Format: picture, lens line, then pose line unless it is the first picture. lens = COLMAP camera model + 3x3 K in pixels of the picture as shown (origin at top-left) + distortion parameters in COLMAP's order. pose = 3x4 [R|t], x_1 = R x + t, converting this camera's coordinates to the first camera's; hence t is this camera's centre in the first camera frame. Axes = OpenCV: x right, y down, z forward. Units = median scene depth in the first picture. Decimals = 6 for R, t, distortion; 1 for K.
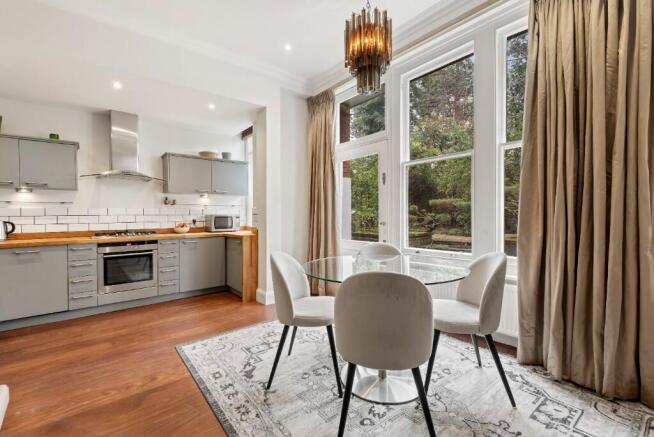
lens RADIAL K [[279.5, 0, 327.0], [0, 279.5, 218.5], [0, 0, 1]] dist [-0.002827, -0.000569]
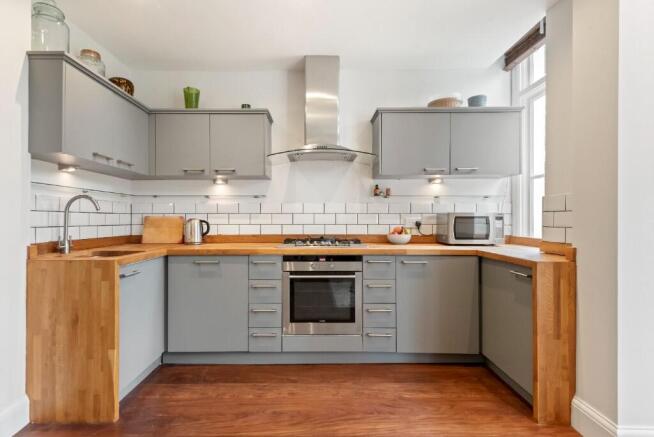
lens RADIAL K [[341.9, 0, 327.0], [0, 341.9, 218.5], [0, 0, 1]] dist [-0.000342, 0.000010]
pose [[0.786733, 0.008429, -0.617236, -0.223938], [-0.013872, 0.999896, -0.004027, 0.004300], [0.617137, 0.011730, 0.786768, 0.388667]]
